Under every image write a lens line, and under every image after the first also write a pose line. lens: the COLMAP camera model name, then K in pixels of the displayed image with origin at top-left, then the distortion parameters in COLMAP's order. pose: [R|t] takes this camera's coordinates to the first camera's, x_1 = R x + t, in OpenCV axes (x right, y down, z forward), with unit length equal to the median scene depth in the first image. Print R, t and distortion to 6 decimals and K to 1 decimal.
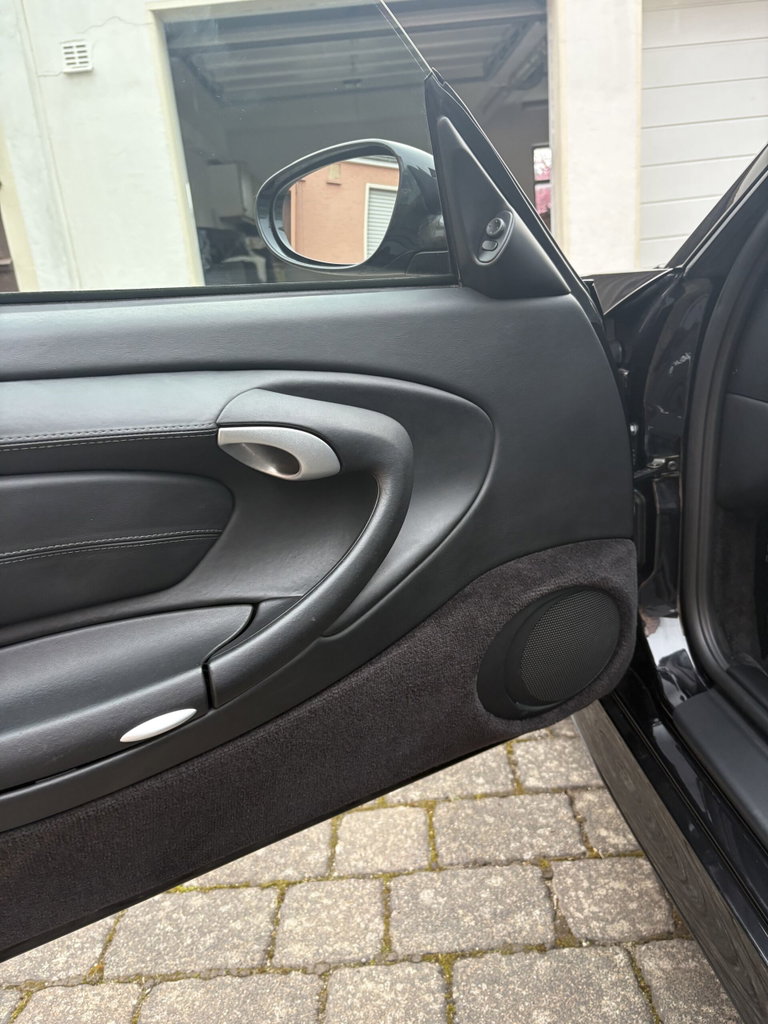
lens RADIAL K [[776.1, 0, 377.7], [0, 776.1, 507.1], [0, 0, 1]] dist [0.053988, -0.074984]
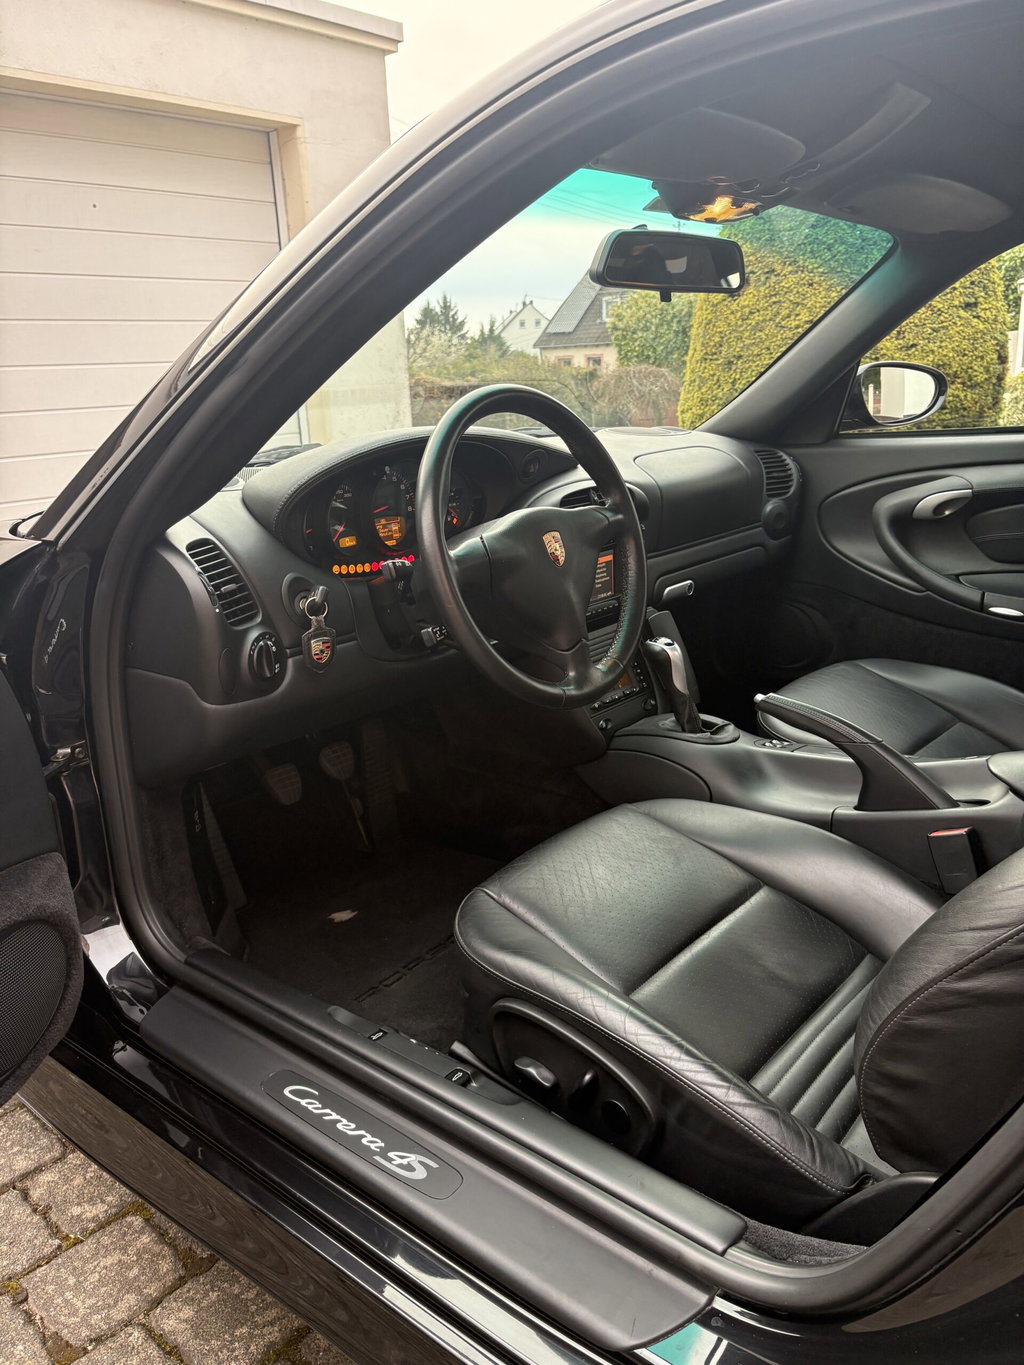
lens RADIAL K [[1034.6, 0, 517.8], [0, 1034.6, 683.2], [0, 0, 1]] dist [0.053988, -0.074984]
pose [[0.678884, -0.147152, 0.719349, -0.113469], [0.194348, 0.980782, 0.017216, -0.053816], [-0.708057, 0.128117, 0.694436, -0.159421]]
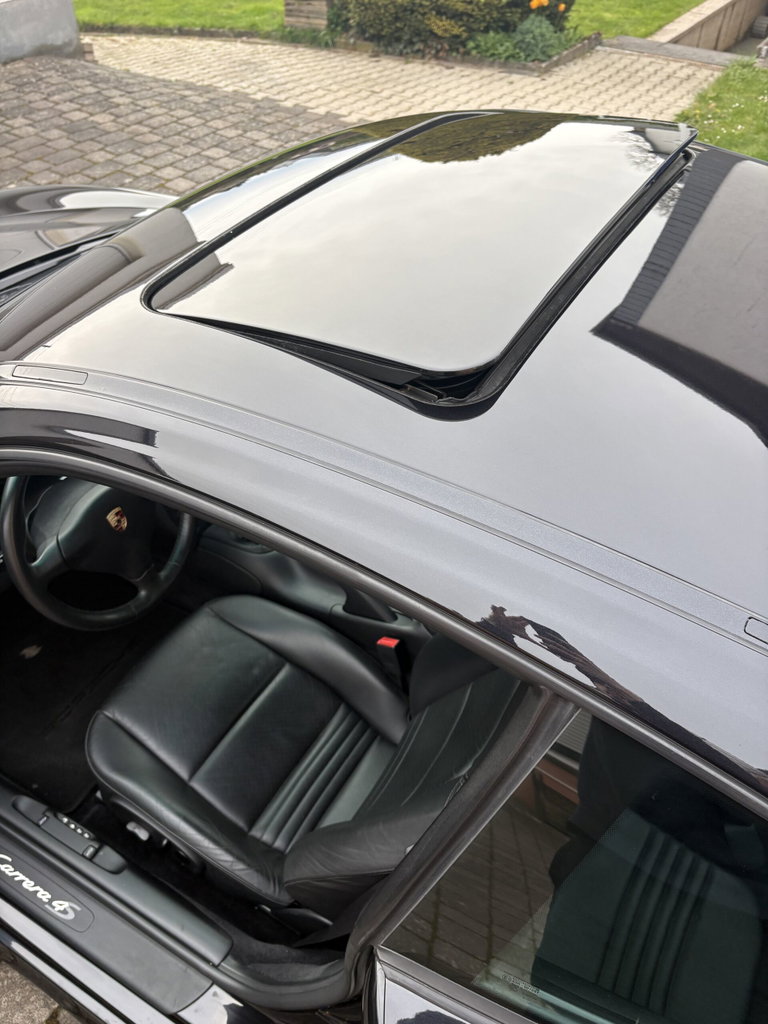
lens RADIAL K [[776.1, 0, 386.6], [0, 776.1, 519.8], [0, 0, 1]] dist [0.053988, -0.074984]
pose [[0.527134, -0.498303, 0.688348, 0.119939], [0.187955, 0.858335, 0.477424, -0.665648], [-0.828735, -0.122288, 0.546117, -0.441162]]
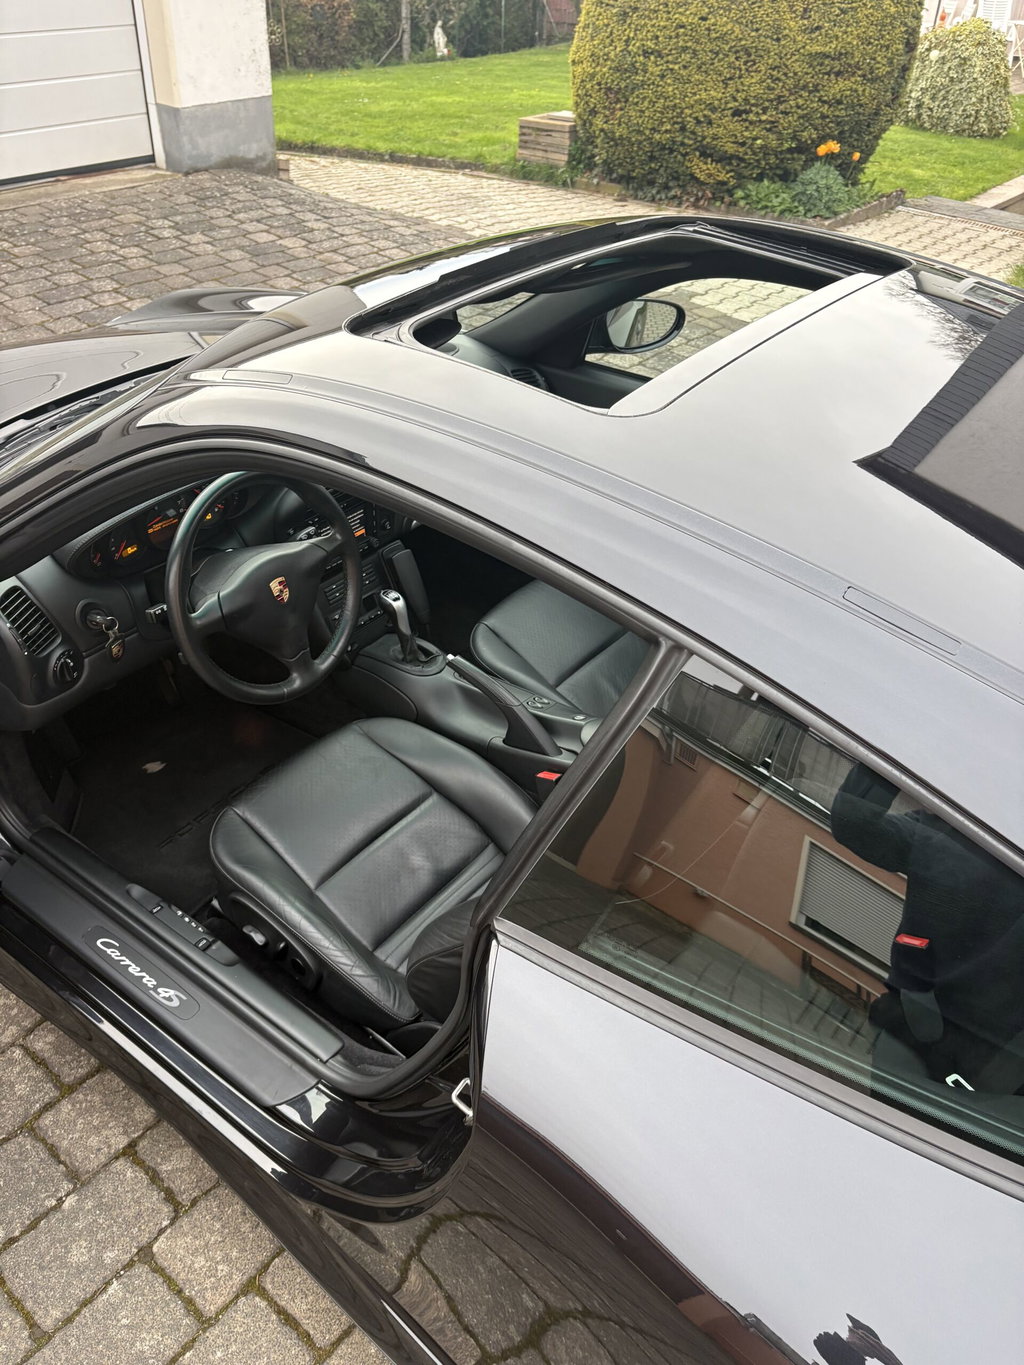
lens RADIAL K [[1034.6, 0, 516.6], [0, 1034.6, 686.1], [0, 0, 1]] dist [0.053988, -0.074984]
pose [[0.620353, -0.365731, 0.693832, -0.174583], [0.124643, 0.919354, 0.373165, -0.568653], [-0.774355, -0.145013, 0.615910, -0.682188]]
